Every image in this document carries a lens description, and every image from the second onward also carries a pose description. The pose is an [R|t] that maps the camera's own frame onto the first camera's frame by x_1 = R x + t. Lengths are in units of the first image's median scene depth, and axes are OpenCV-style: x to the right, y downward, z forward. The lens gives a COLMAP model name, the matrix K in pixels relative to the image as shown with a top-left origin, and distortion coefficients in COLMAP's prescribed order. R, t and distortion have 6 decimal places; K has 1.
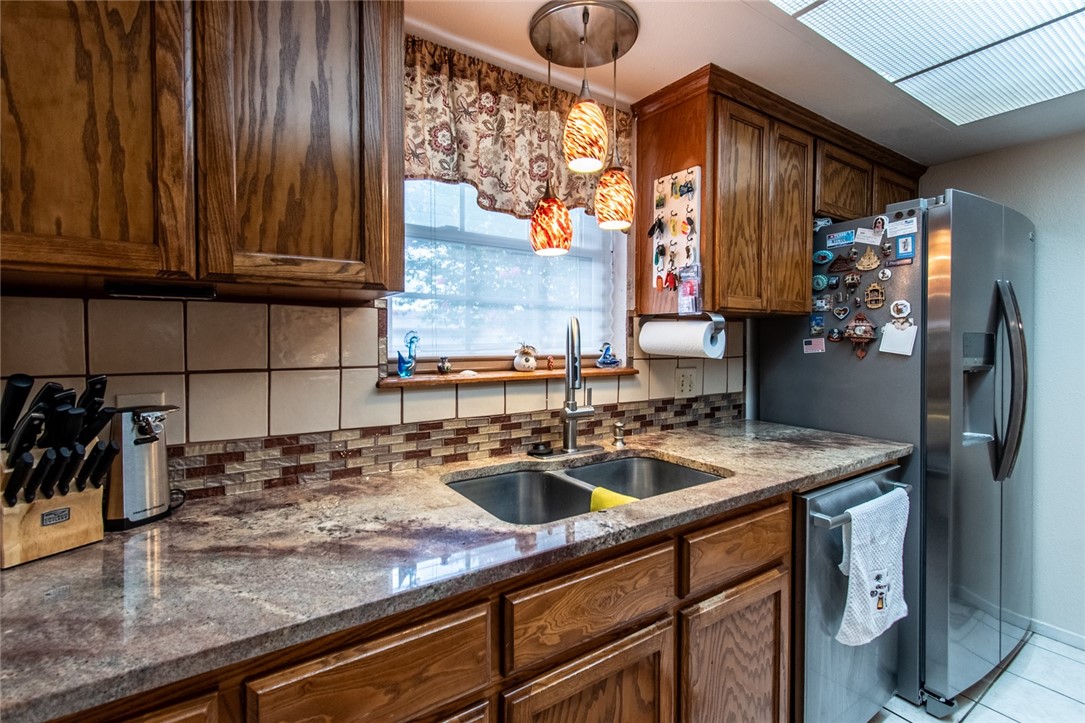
lens RADIAL K [[482.8, 0, 541.9], [0, 482.8, 347.0], [0, 0, 1]] dist [0.002045, -0.000173]
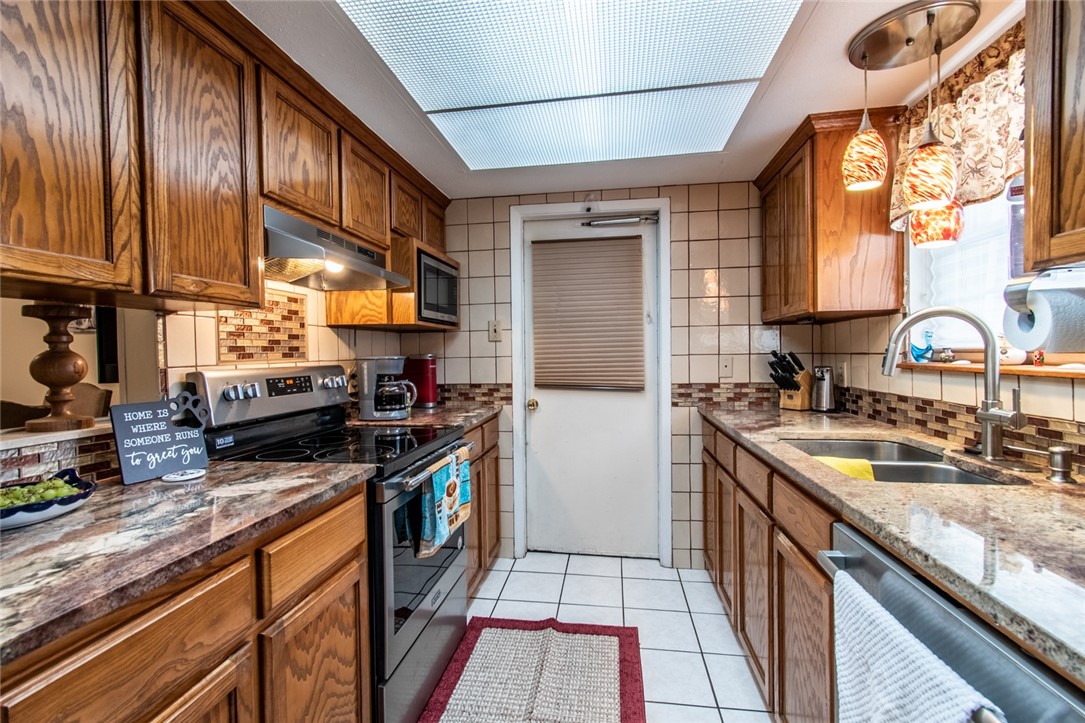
lens RADIAL K [[482.8, 0, 535.9], [0, 482.8, 361.3], [0, 0, 1]] dist [0.002045, -0.000173]
pose [[-0.665229, 0.022479, -0.746301, 1.288362], [0.000816, 0.999568, 0.029381, 0.018478], [0.746639, 0.018936, -0.664960, 1.010931]]
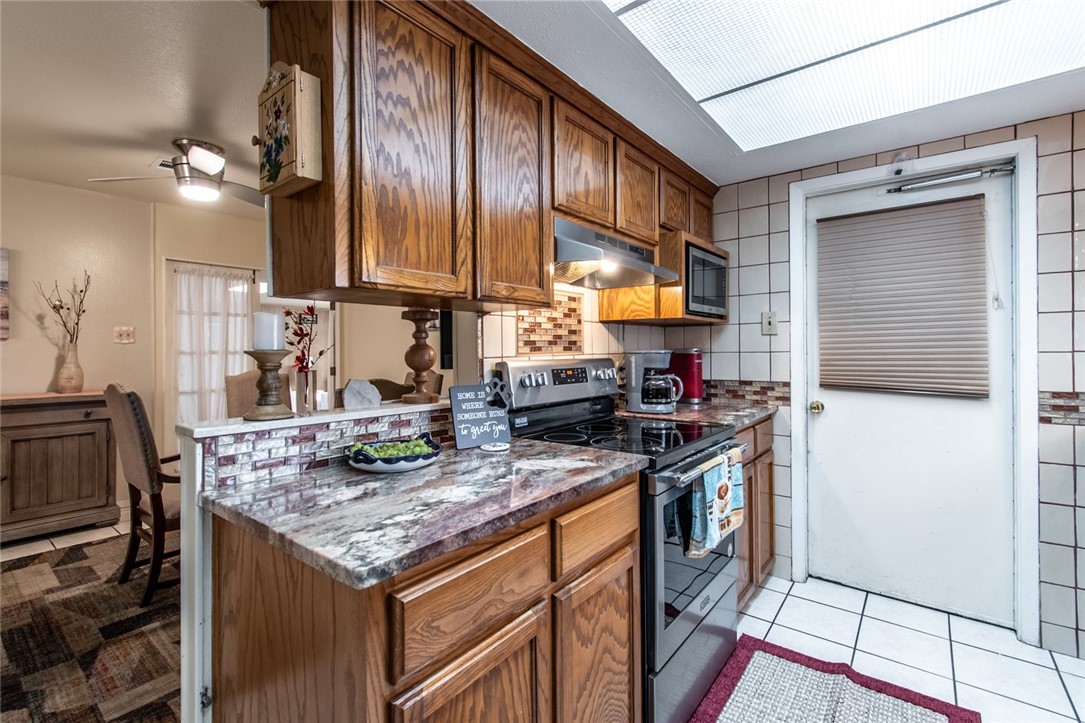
lens RADIAL K [[482.8, 0, 536.7], [0, 482.8, 347.7], [0, 0, 1]] dist [0.002045, -0.000173]
pose [[-0.947194, 0.005563, -0.320611, 1.315877], [0.001661, 0.999921, 0.012442, 0.018786], [0.320655, 0.011252, -0.947129, 0.992089]]
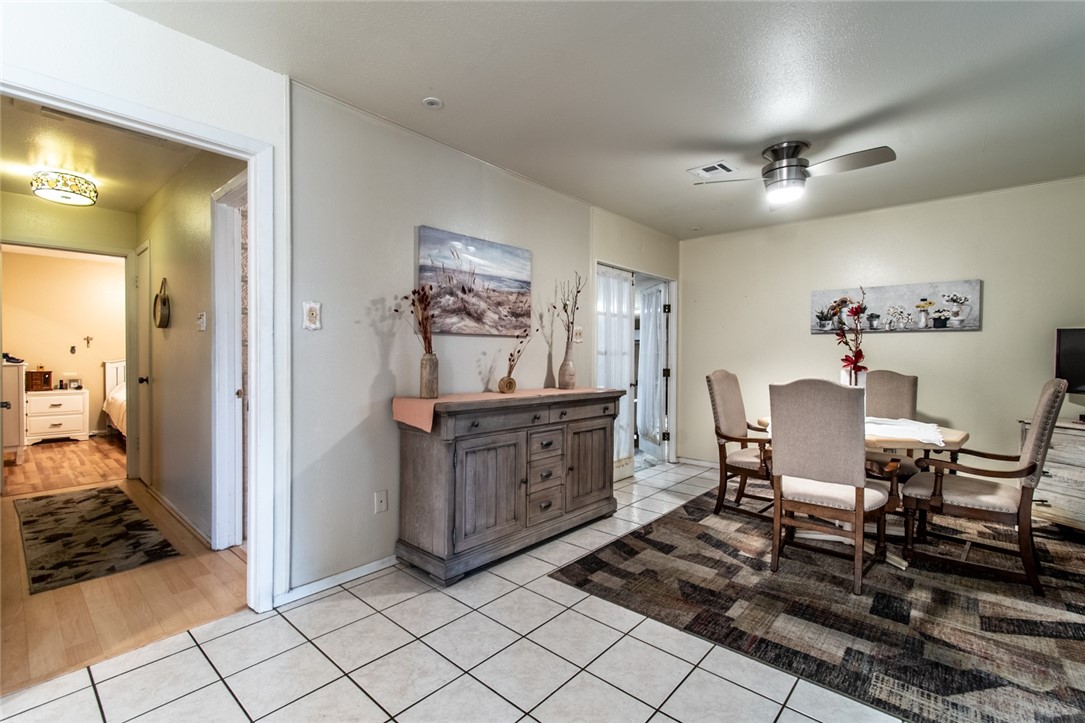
lens RADIAL K [[482.8, 0, 538.0], [0, 482.8, 360.1], [0, 0, 1]] dist [0.002045, -0.000173]
pose [[-0.964030, -0.001616, -0.265790, 3.515425], [-0.008963, 0.999611, 0.026429, 0.054124], [0.265644, 0.027860, -0.963669, 0.361254]]
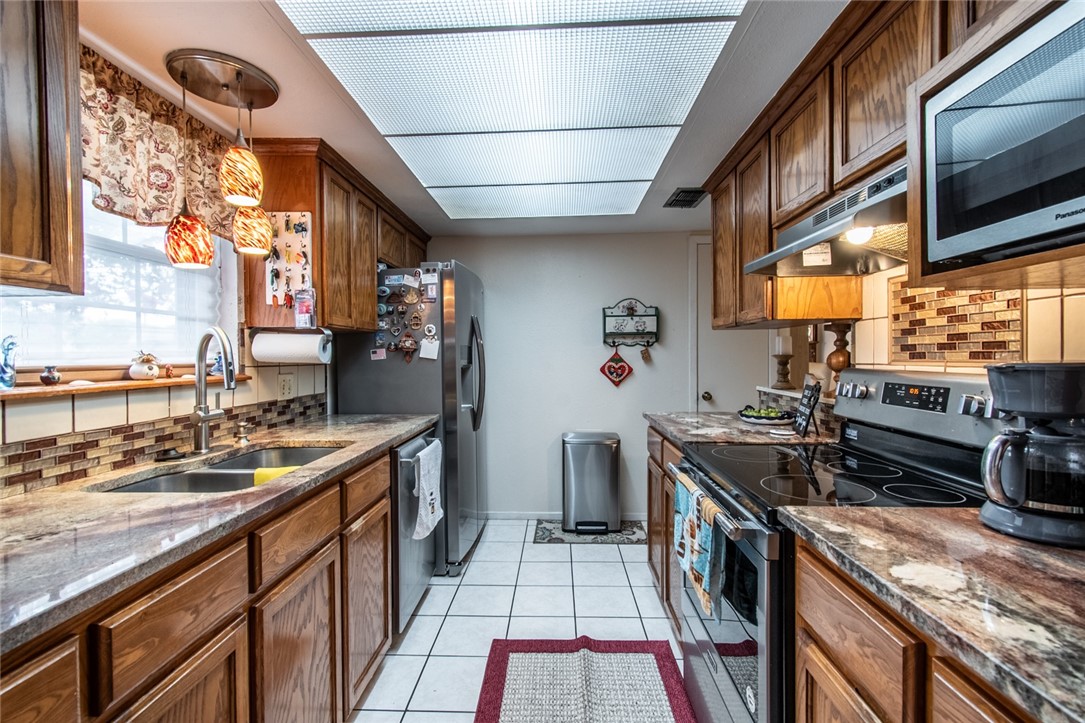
lens RADIAL K [[482.8, 0, 541.0], [0, 482.8, 355.2], [0, 0, 1]] dist [0.002045, -0.000173]
pose [[0.582314, -0.007955, 0.812925, -0.392376], [0.023312, 0.999704, -0.006916, 0.027591], [-0.812629, 0.022978, 0.582328, -0.249735]]
